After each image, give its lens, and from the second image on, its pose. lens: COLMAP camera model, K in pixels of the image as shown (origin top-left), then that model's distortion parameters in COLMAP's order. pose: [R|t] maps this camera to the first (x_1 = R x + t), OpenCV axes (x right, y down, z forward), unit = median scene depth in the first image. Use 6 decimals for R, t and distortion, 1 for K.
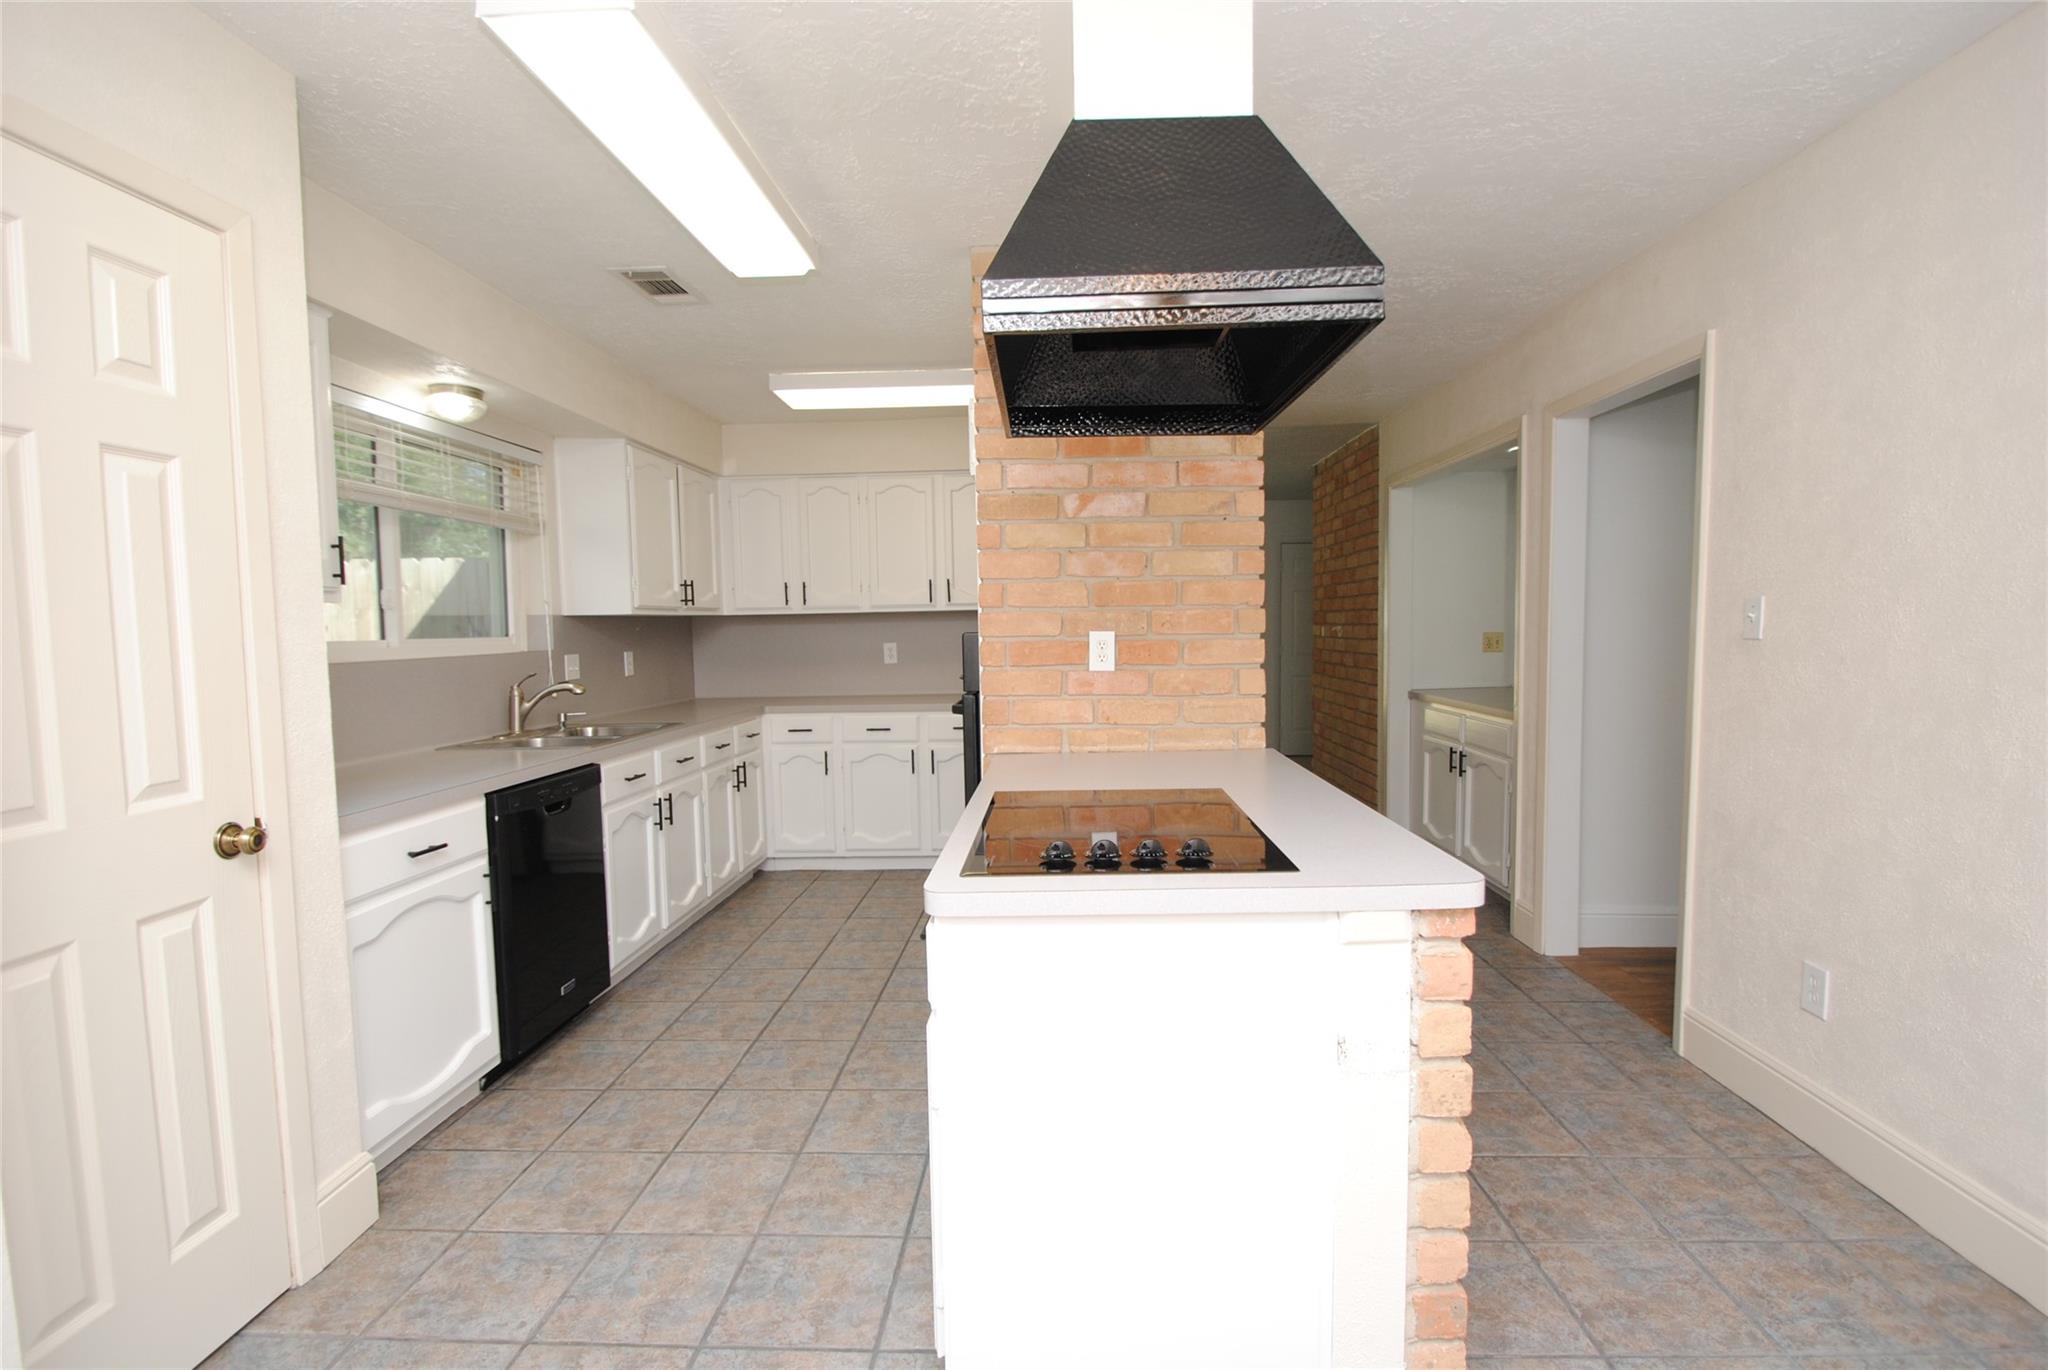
lens RADIAL K [[955.3, 0, 1022.8], [0, 955.3, 645.8], [0, 0, 1]] dist [0.001068, -0.011000]
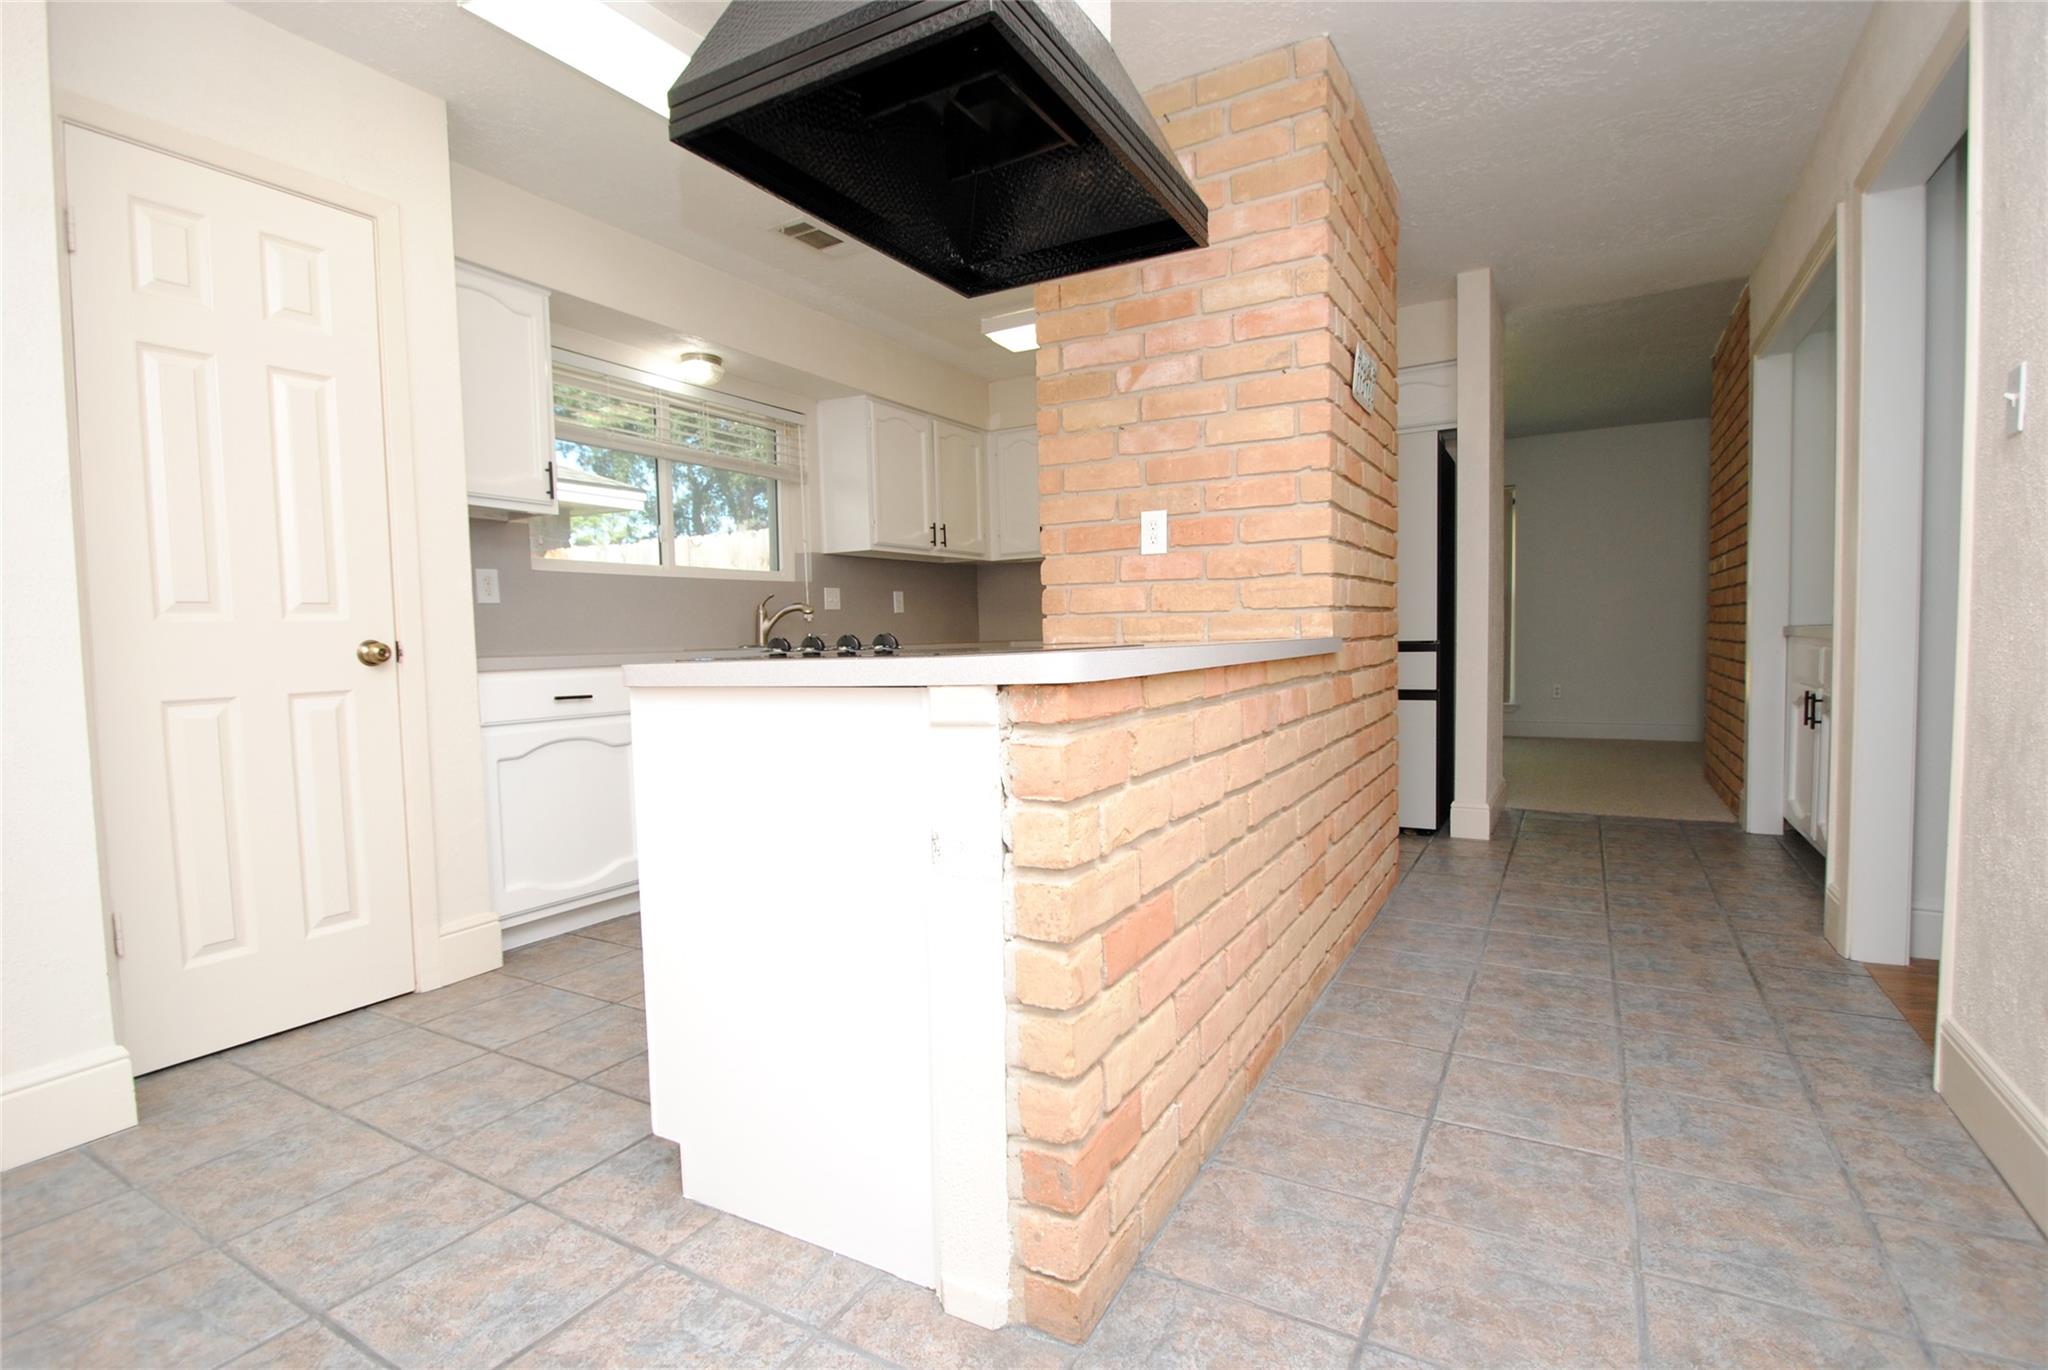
lens RADIAL K [[955.3, 0, 1022.8], [0, 955.3, 645.8], [0, 0, 1]] dist [0.001068, -0.011000]
pose [[0.888429, 0.004004, -0.458996, 0.396225], [-0.003125, 0.999992, 0.002674, 0.113418], [0.459003, -0.000941, 0.888434, 0.119395]]
